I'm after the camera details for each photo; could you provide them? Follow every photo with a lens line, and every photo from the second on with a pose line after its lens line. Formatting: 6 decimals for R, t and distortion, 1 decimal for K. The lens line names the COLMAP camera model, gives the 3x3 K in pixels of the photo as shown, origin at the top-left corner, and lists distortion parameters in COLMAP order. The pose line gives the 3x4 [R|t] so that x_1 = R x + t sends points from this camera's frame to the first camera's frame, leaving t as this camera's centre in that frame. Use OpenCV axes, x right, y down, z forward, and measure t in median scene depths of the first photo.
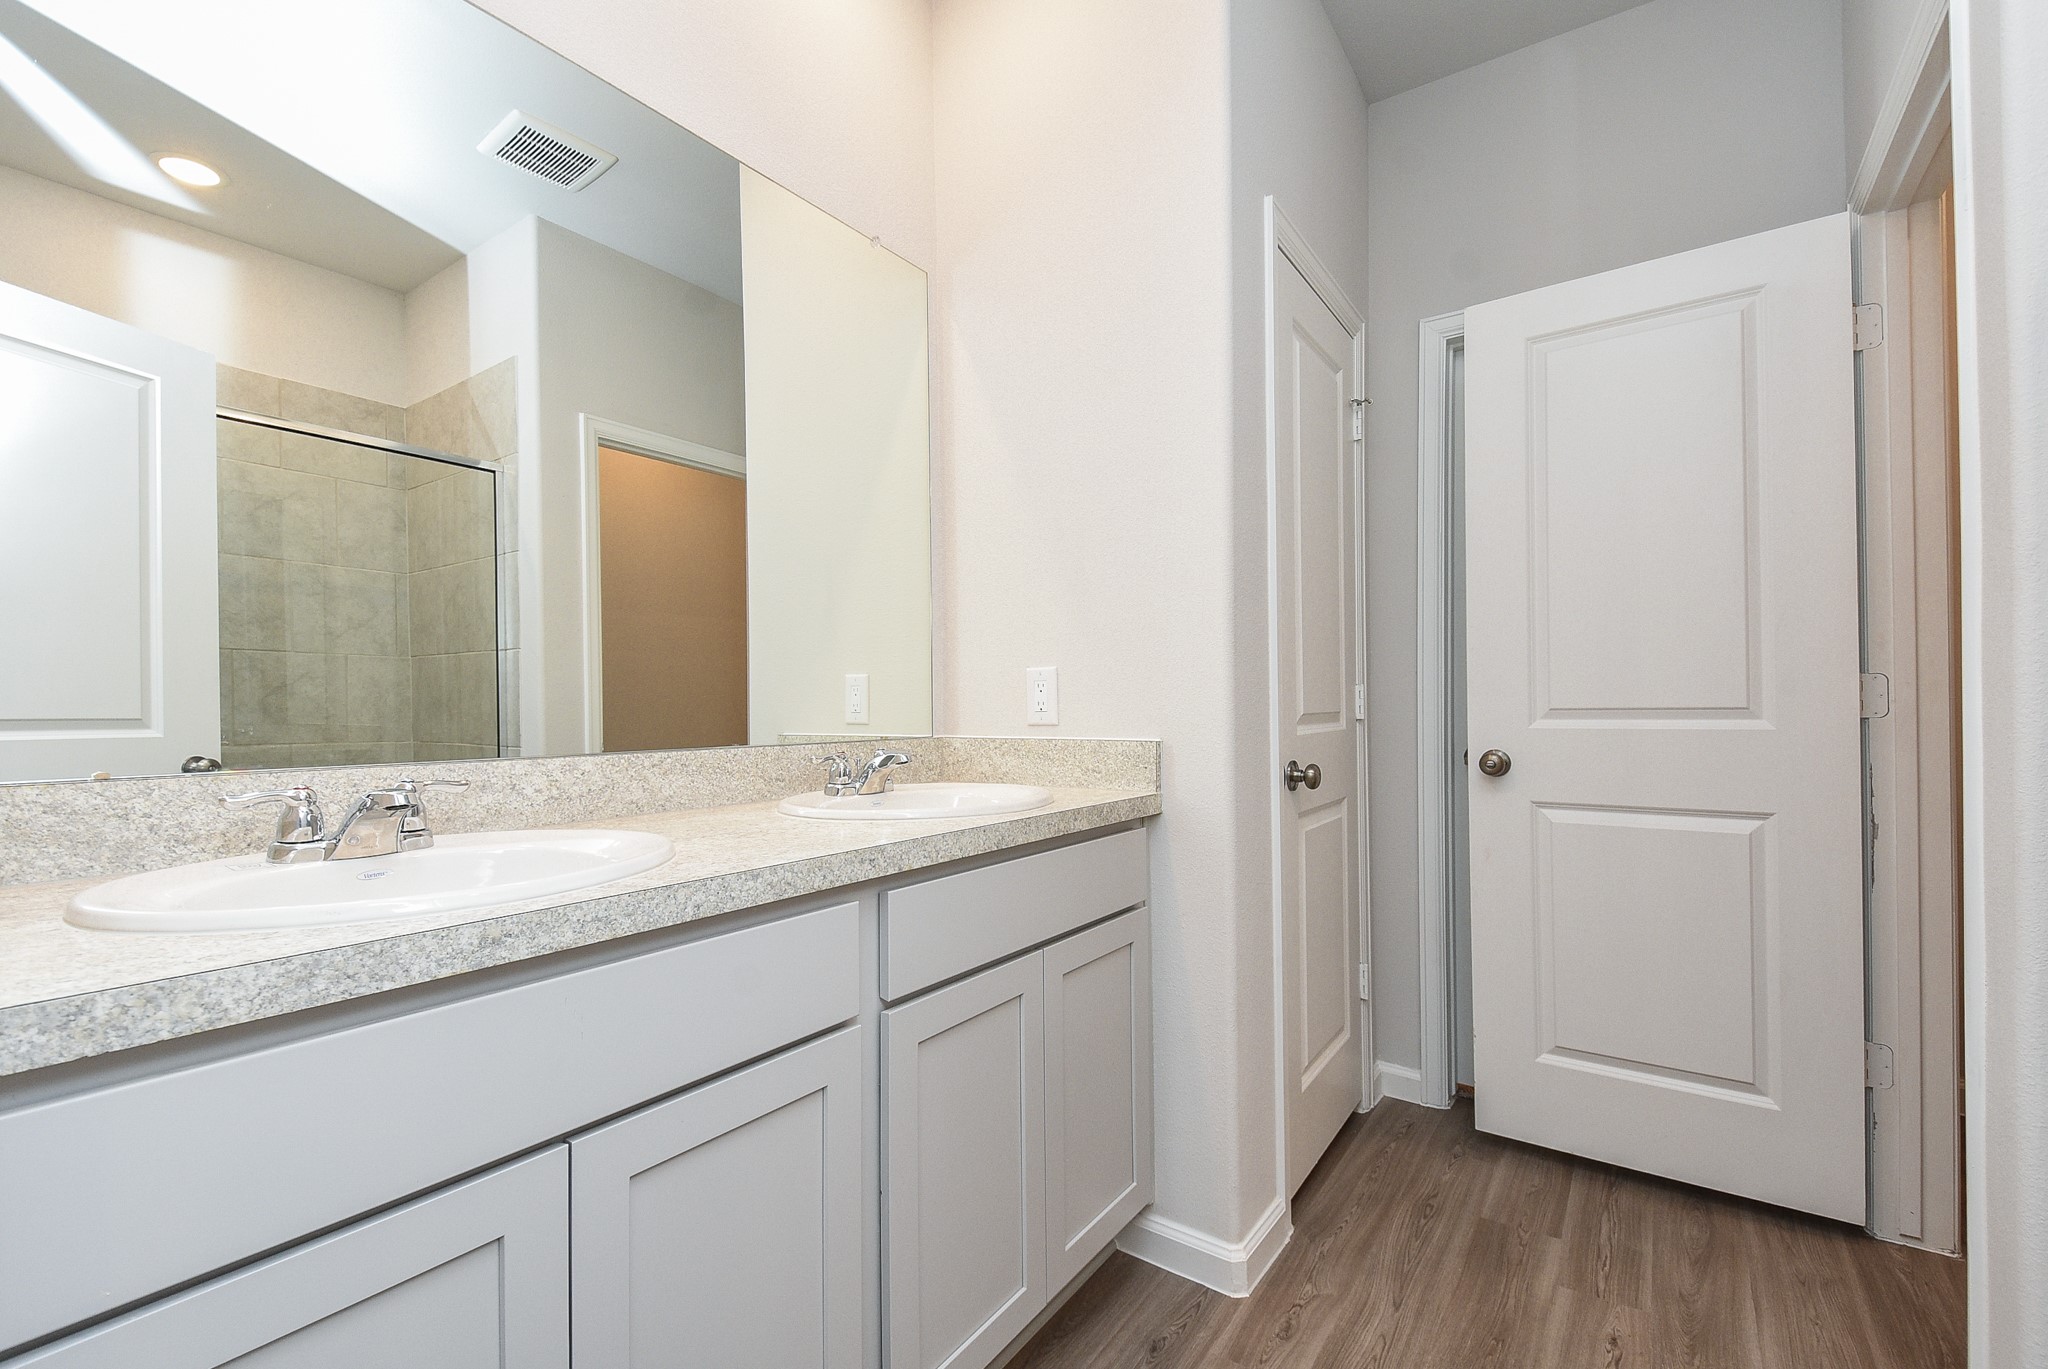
lens RADIAL K [[909.1, 0, 1033.4], [0, 909.1, 696.3], [0, 0, 1]] dist [0.008535, -0.018839]
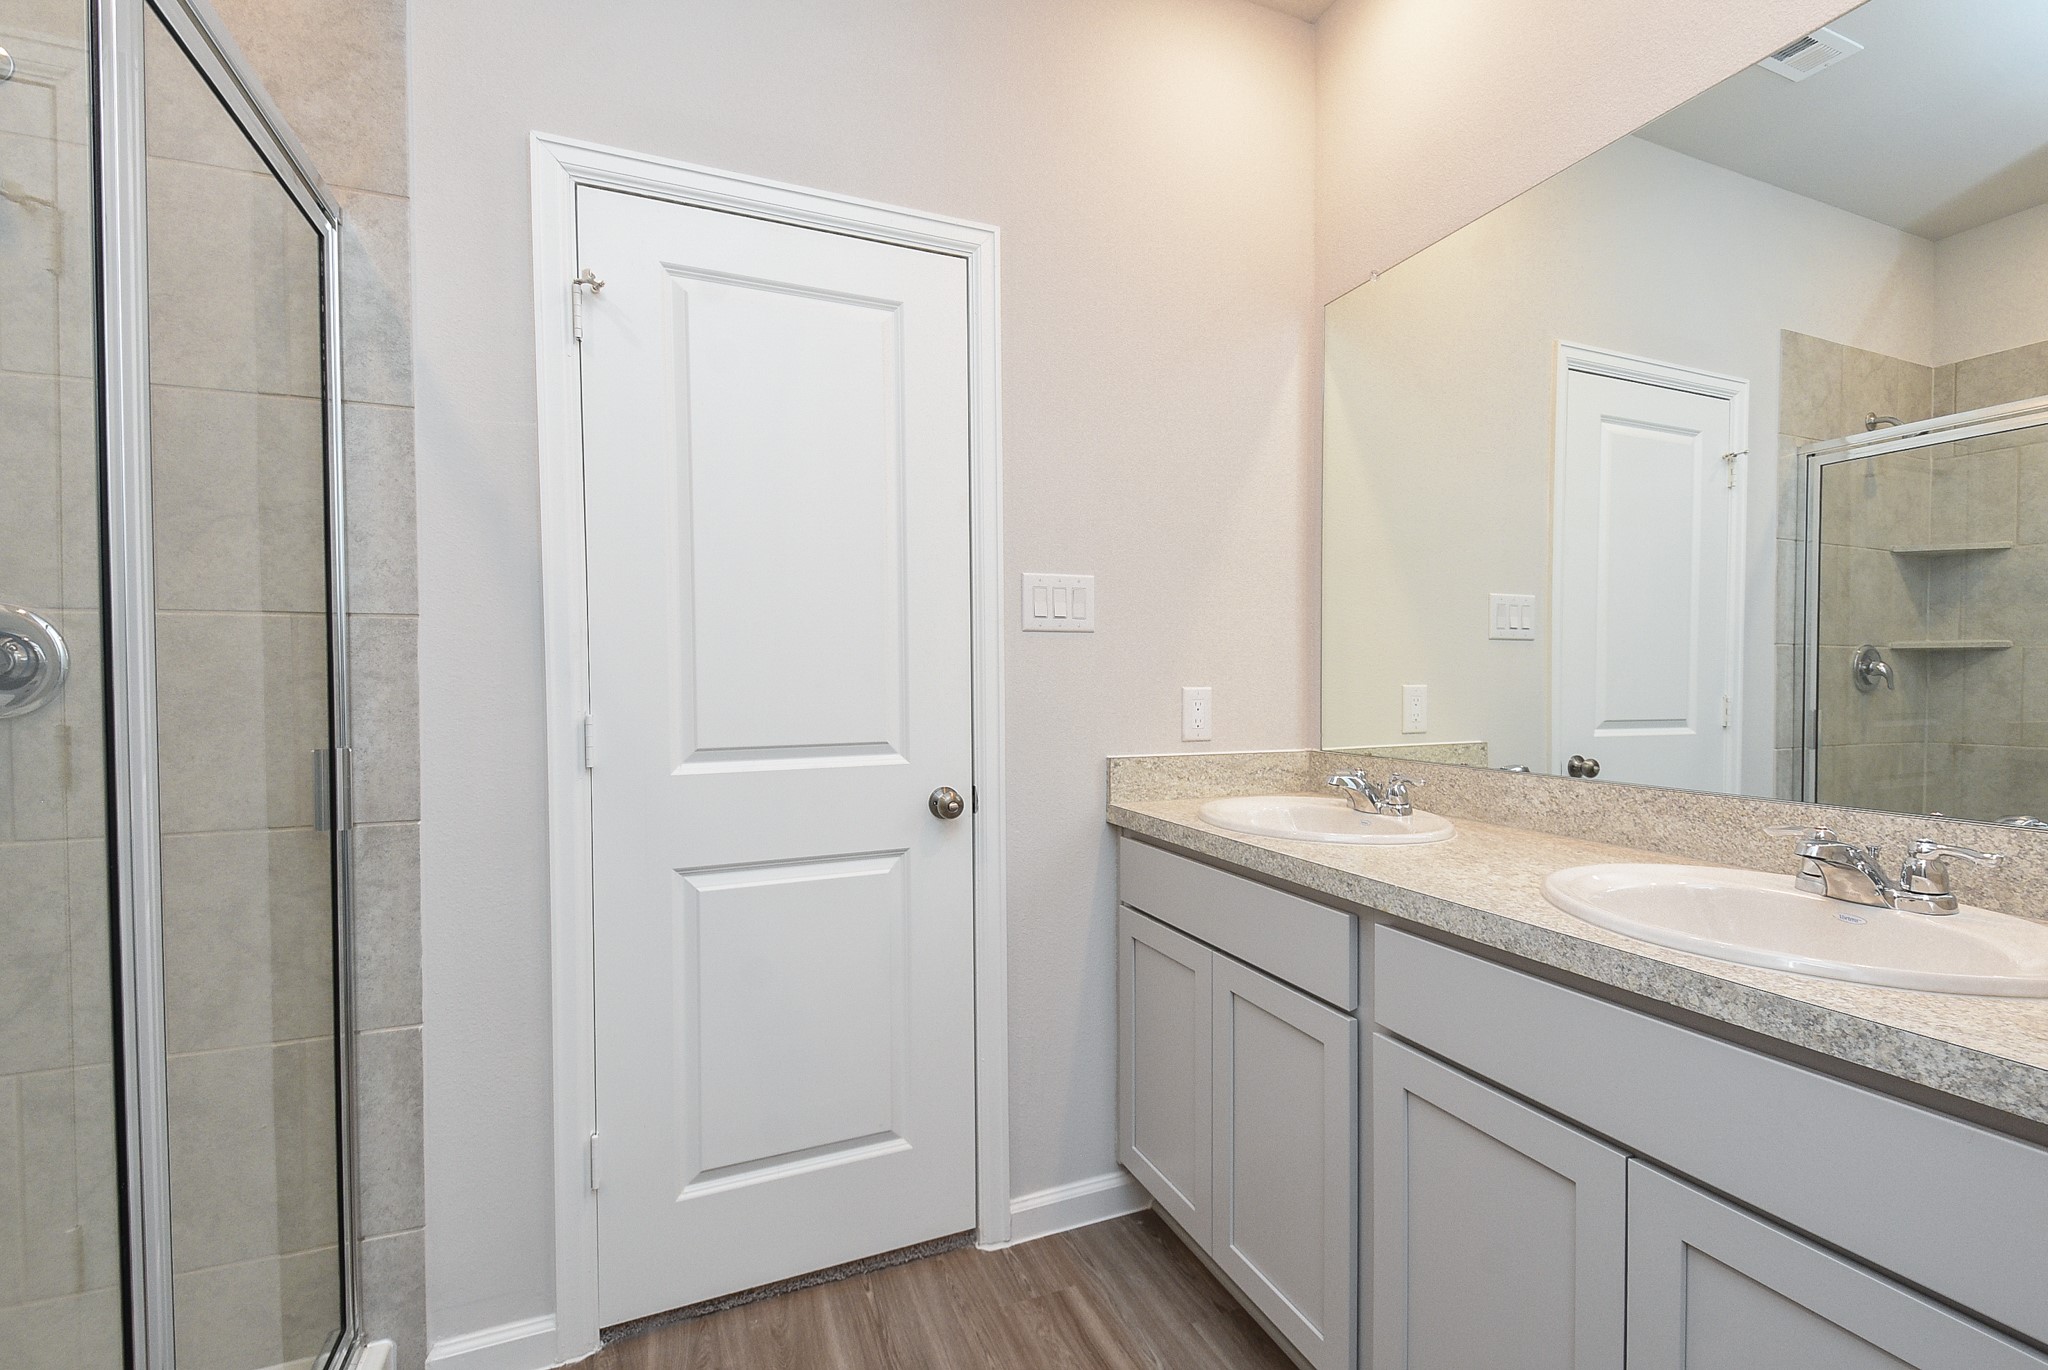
lens RADIAL K [[909.1, 0, 1033.4], [0, 909.1, 696.8], [0, 0, 1]] dist [0.008535, -0.018839]
pose [[-0.549820, 0.027914, -0.834816, 0.834252], [0.014356, 0.999610, 0.023970, -0.076549], [0.835160, 0.001194, -0.550006, 1.081910]]
